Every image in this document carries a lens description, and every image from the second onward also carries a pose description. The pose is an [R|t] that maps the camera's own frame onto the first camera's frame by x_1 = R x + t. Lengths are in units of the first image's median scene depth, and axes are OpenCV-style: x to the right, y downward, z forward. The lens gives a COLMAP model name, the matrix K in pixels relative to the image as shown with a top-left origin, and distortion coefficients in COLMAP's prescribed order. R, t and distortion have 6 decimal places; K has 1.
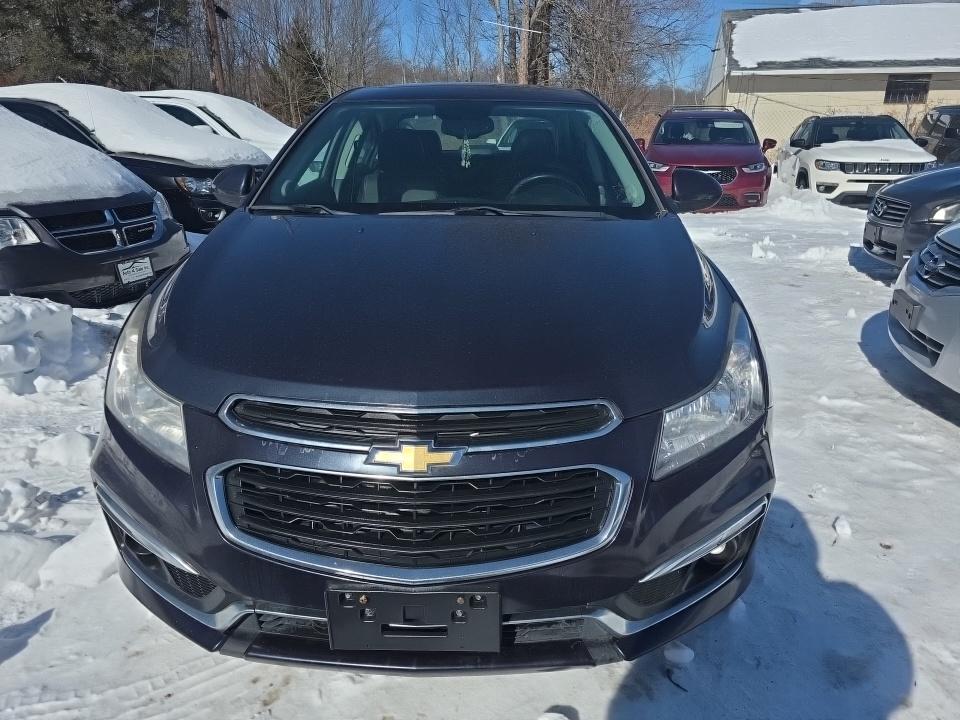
lens RADIAL K [[644.2, 0, 478.9], [0, 644.2, 360.3], [0, 0, 1]] dist [0.035828, 0.001682]
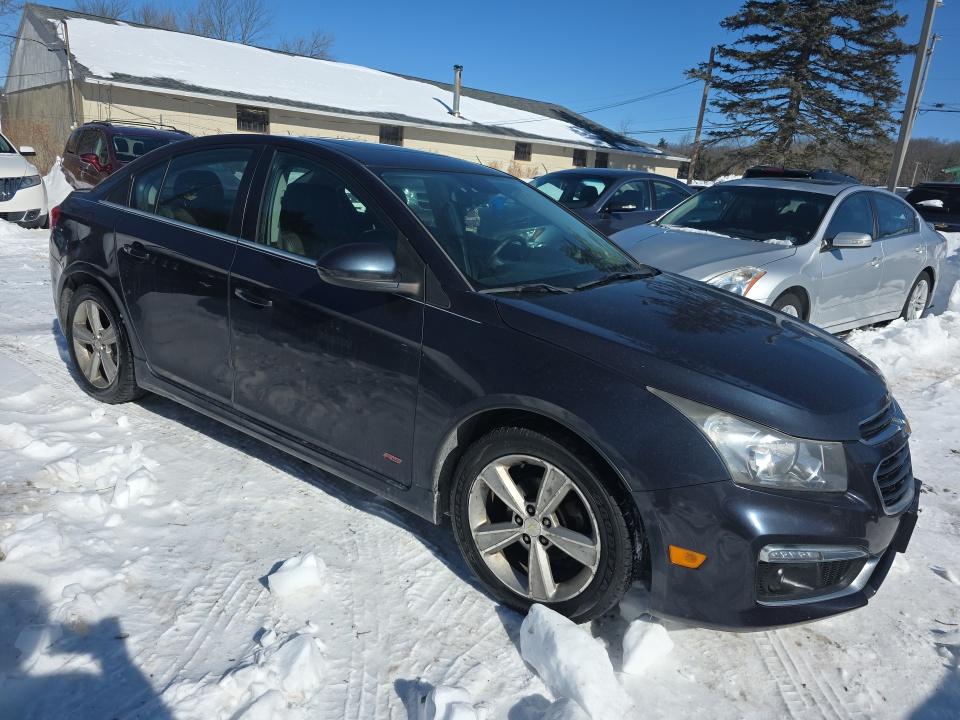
lens RADIAL K [[644.2, 0, 479.8], [0, 644.2, 359.5], [0, 0, 1]] dist [0.035828, 0.001682]
pose [[0.572663, -0.205666, 0.793573, -0.115603], [0.218823, 0.971245, 0.093804, -0.021353], [-0.790046, 0.119934, 0.601201, 0.048613]]
